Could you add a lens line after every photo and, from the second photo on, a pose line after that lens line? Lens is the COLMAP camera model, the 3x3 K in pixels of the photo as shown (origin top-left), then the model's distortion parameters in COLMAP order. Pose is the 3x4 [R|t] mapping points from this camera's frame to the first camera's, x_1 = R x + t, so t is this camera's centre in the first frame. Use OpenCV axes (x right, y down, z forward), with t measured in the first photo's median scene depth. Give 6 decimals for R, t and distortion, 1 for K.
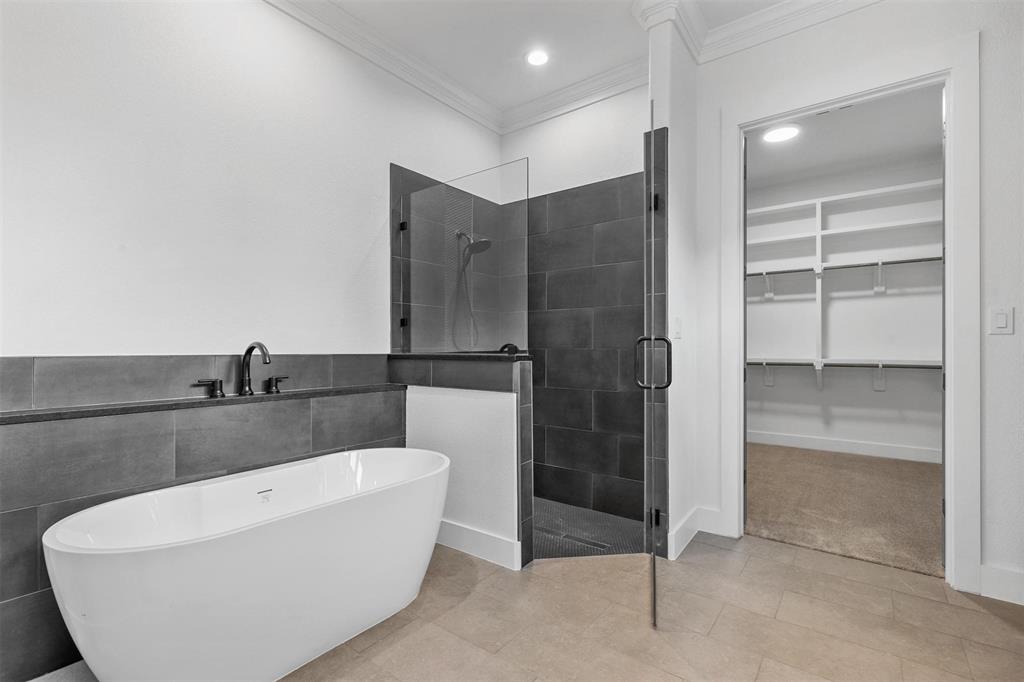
lens RADIAL K [[467.0, 0, 511.4], [0, 467.0, 344.7], [0, 0, 1]] dist [0.008462, -0.000501]
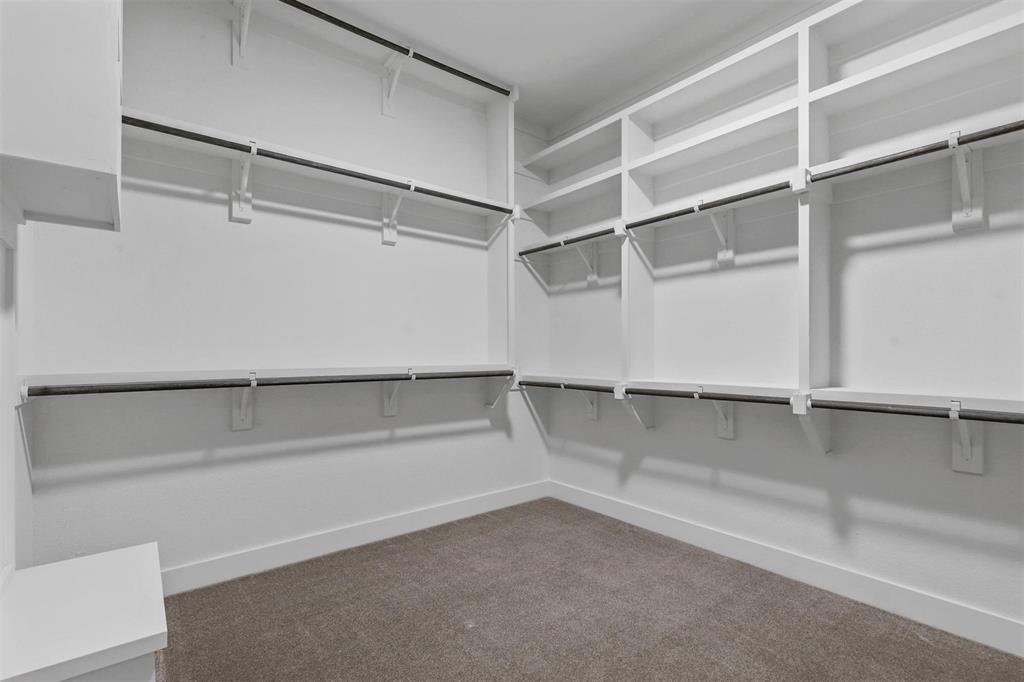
lens RADIAL K [[467.0, 0, 511.4], [0, 467.0, 349.8], [0, 0, 1]] dist [0.008462, -0.000501]
pose [[0.967850, 0.001338, -0.251523, 0.870544], [-0.001634, 0.999998, -0.000968, -0.009248], [0.251522, 0.001348, 0.967851, 0.884478]]
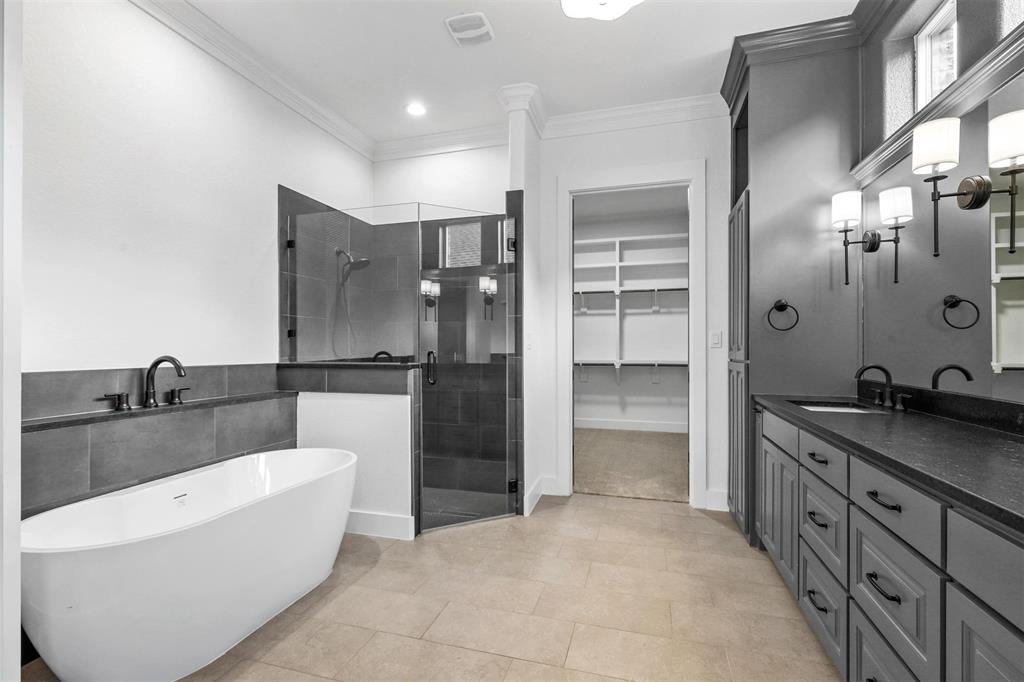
lens RADIAL K [[467.0, 0, 508.0], [0, 467.0, 343.2], [0, 0, 1]] dist [0.008462, -0.000501]
pose [[0.936836, 0.000405, 0.349768, -0.152829], [0.000160, 0.999999, -0.001589, -0.026172], [-0.349768, 0.001544, 0.936835, -0.201287]]
